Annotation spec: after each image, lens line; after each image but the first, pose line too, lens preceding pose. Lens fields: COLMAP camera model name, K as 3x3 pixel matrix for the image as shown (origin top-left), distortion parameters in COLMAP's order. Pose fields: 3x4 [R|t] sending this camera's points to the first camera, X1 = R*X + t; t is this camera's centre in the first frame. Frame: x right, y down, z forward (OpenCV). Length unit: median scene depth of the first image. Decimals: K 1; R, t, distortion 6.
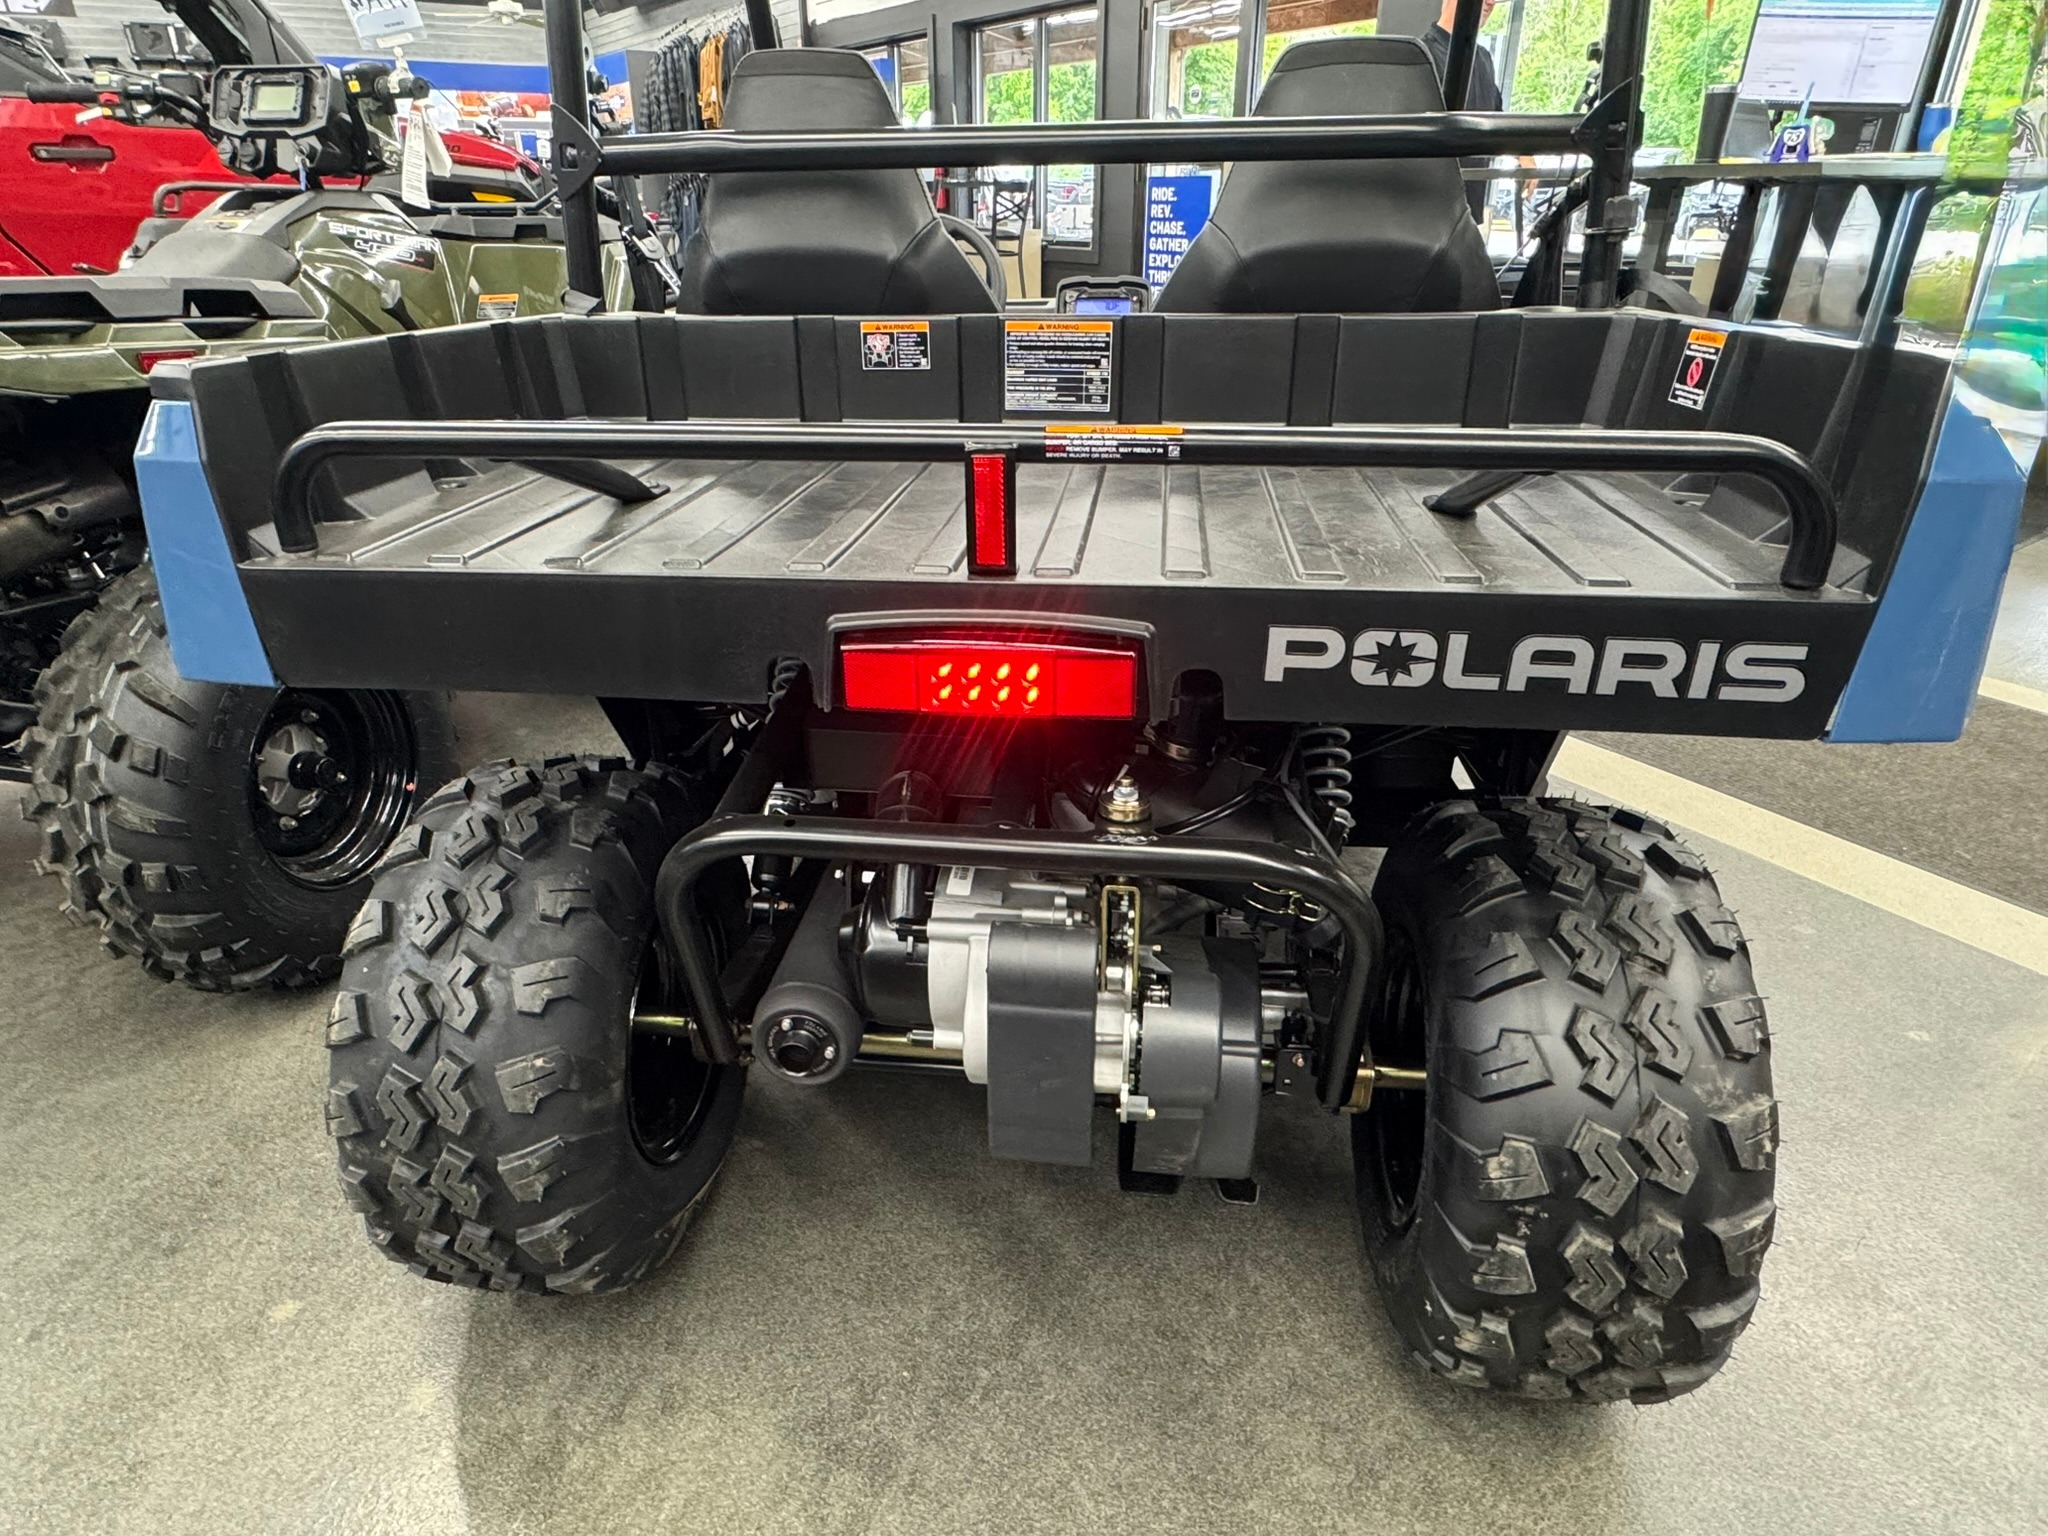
lens RADIAL K [[1188.0, 0, 1026.1], [0, 1188.0, 765.4], [0, 0, 1]] dist [-0.004839, -0.000874]
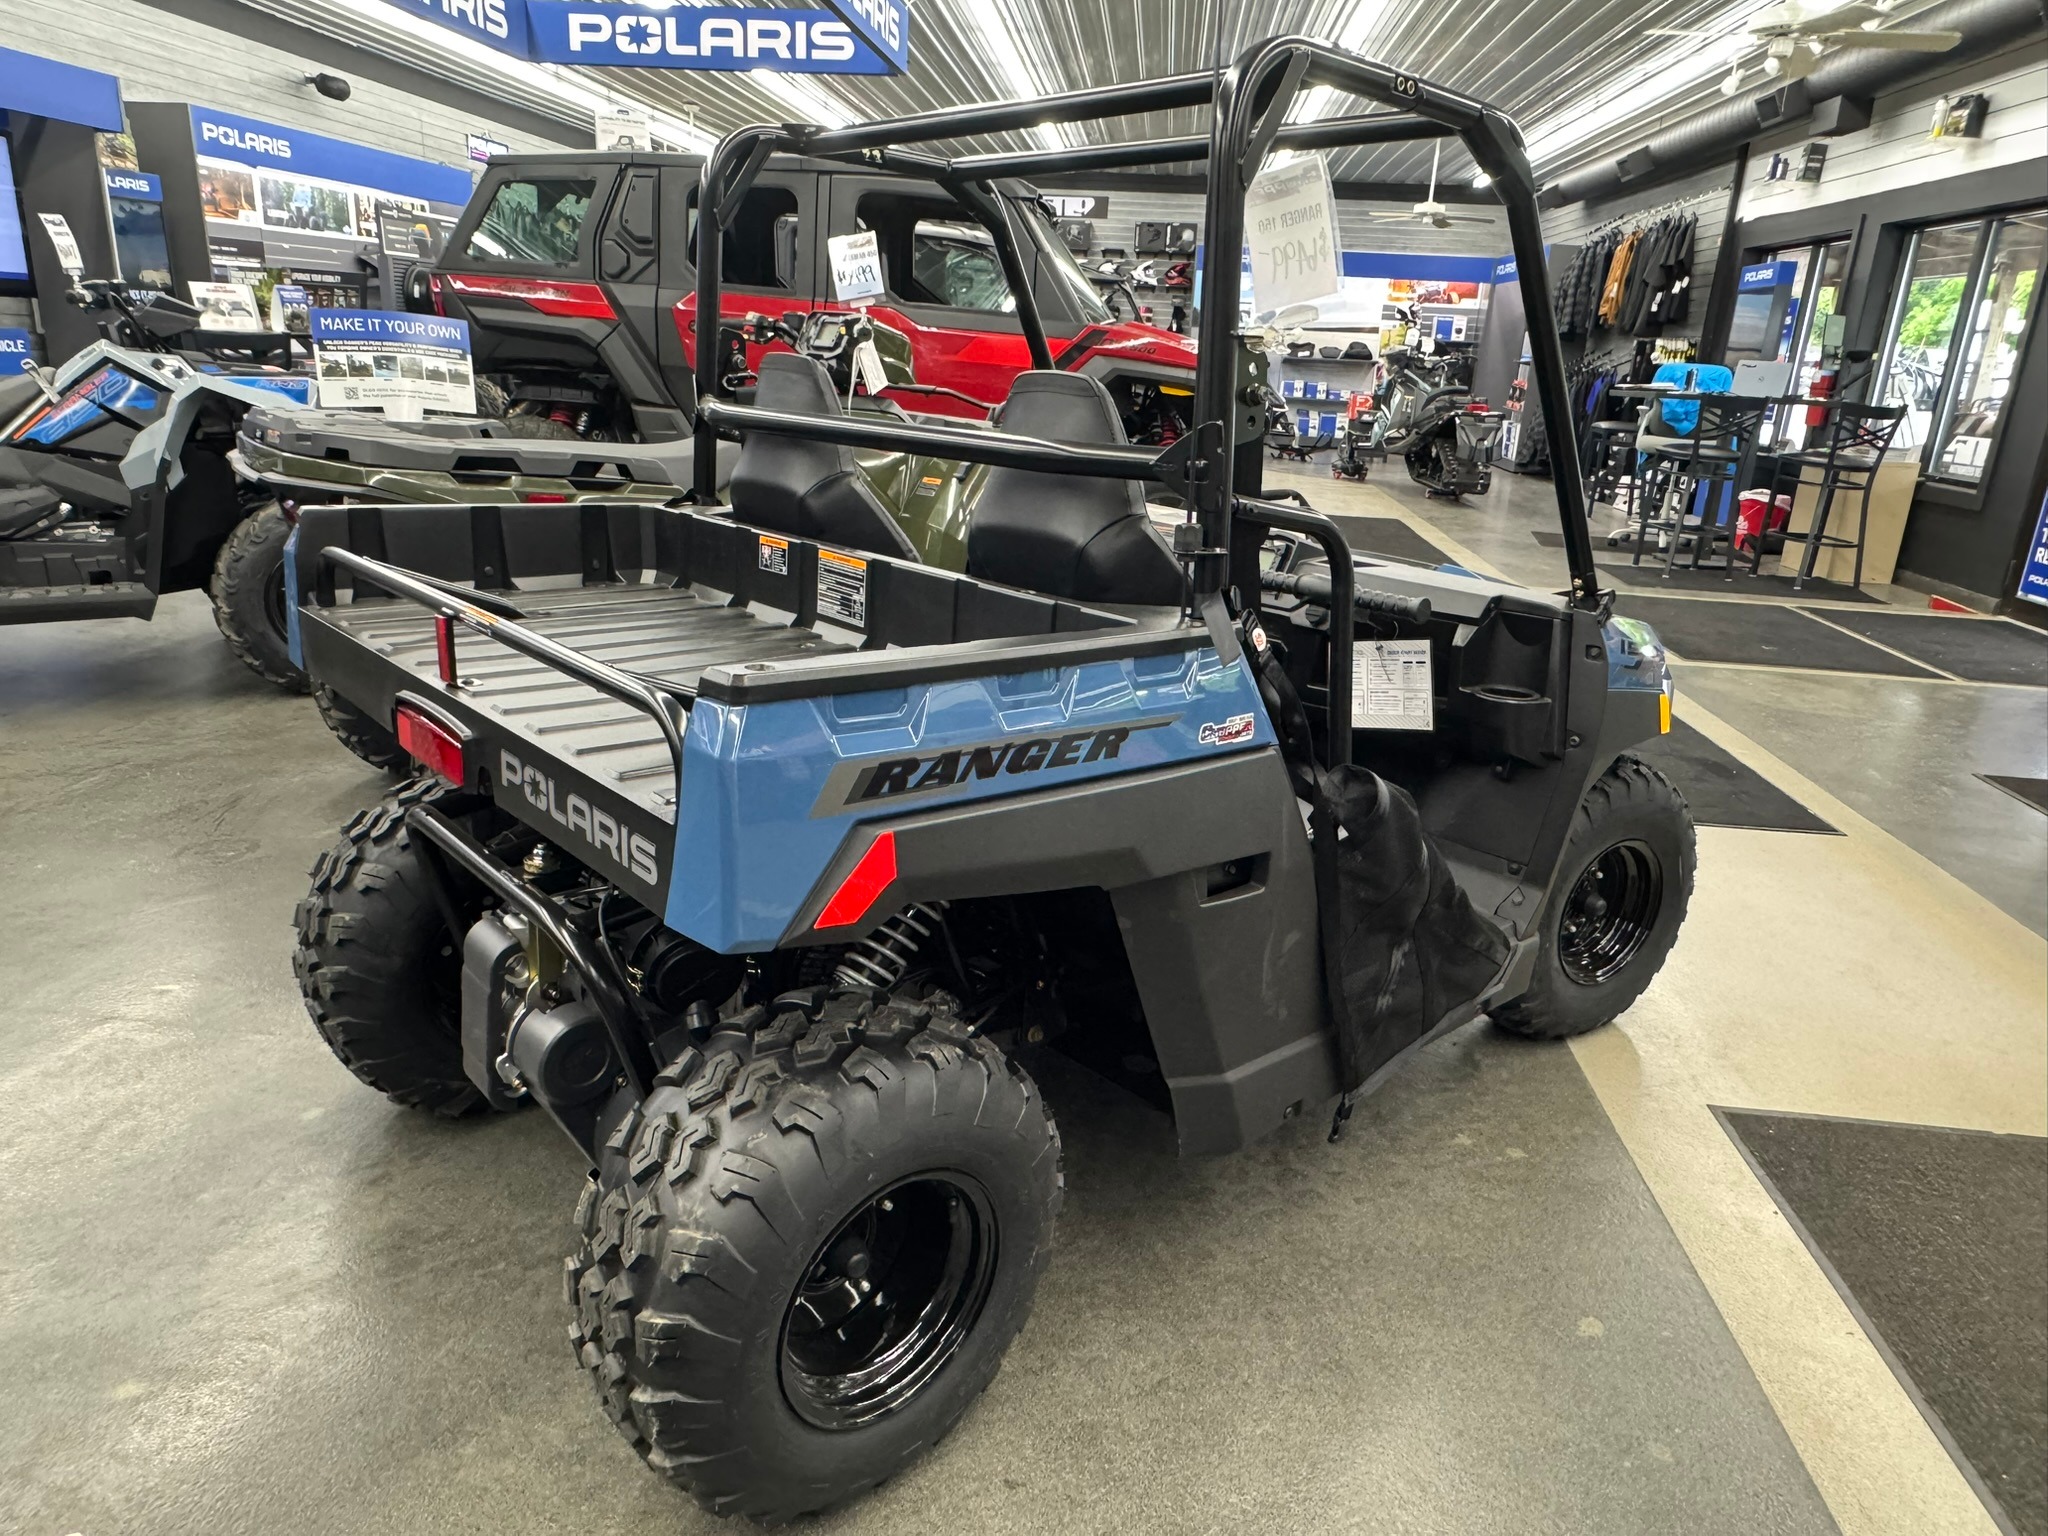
lens RADIAL K [[1306.5, 0, 1015.5], [0, 1306.5, 772.8], [0, 0, 1]] dist [-0.004315, -0.001364]
pose [[0.747559, 0.248555, -0.615935, 0.108956], [-0.336532, 0.941237, -0.028621, -0.016279], [0.572627, 0.228678, 0.787277, 0.001822]]
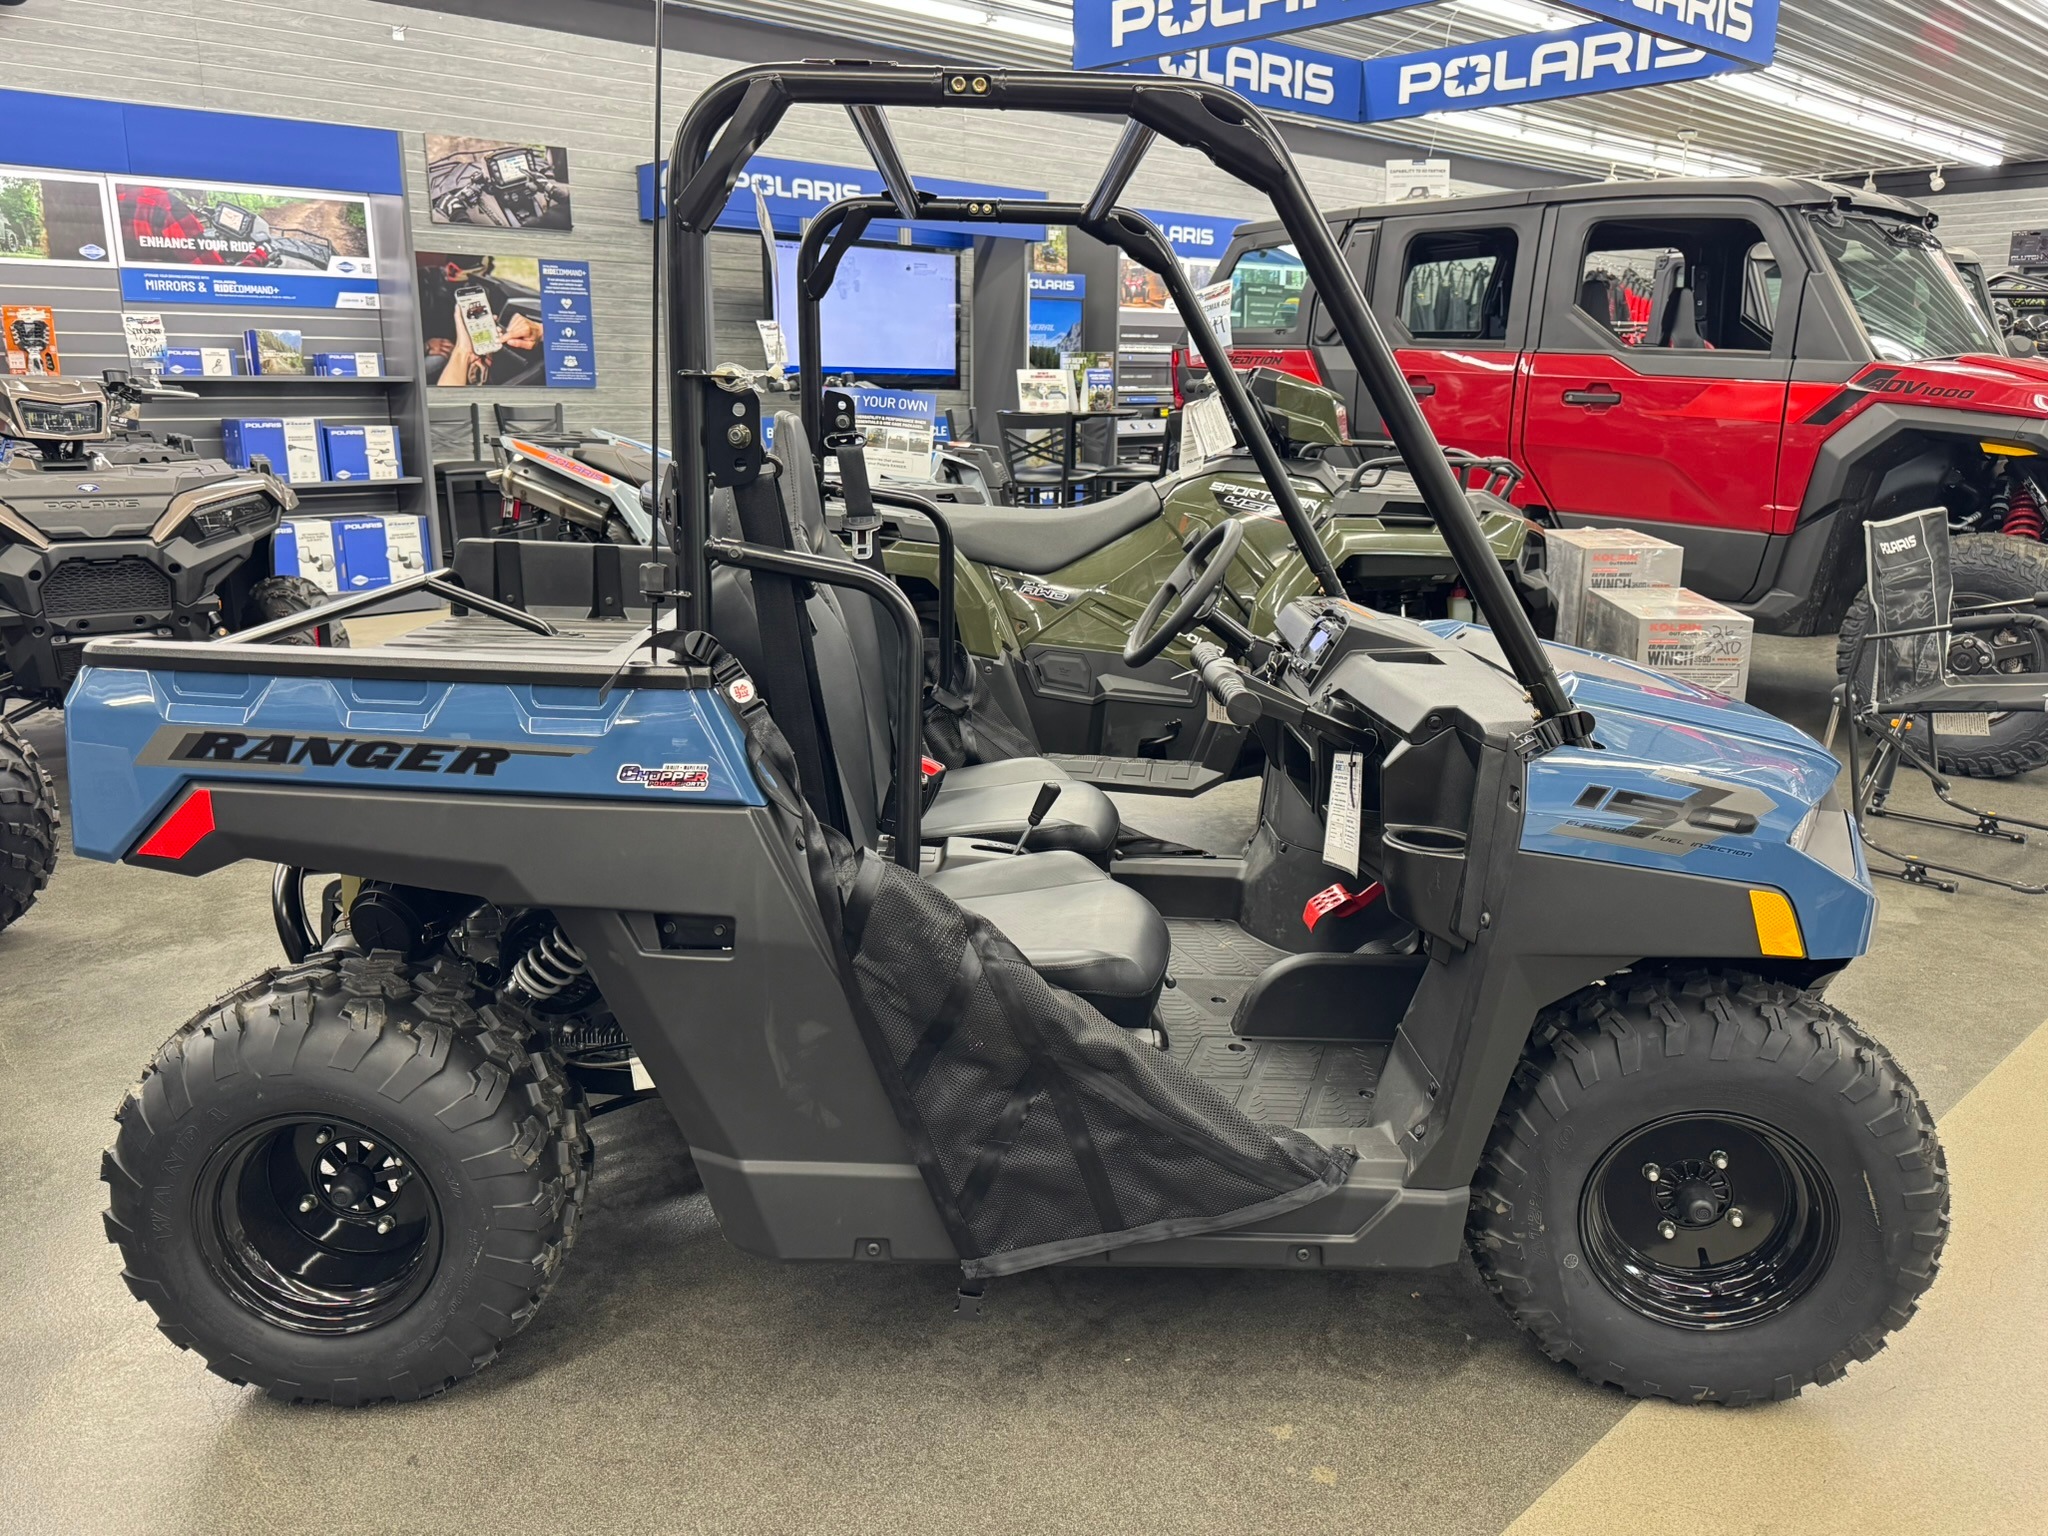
lens RADIAL K [[1537.7, 0, 1026.3], [0, 1537.7, 769.9], [0, 0, 1]] dist [-0.005995, -0.025848]
pose [[0.118613, 0.248370, -0.961376, 0.185266], [-0.432764, 0.884344, 0.175075, -0.069078], [0.893670, 0.395283, 0.212380, 0.107321]]
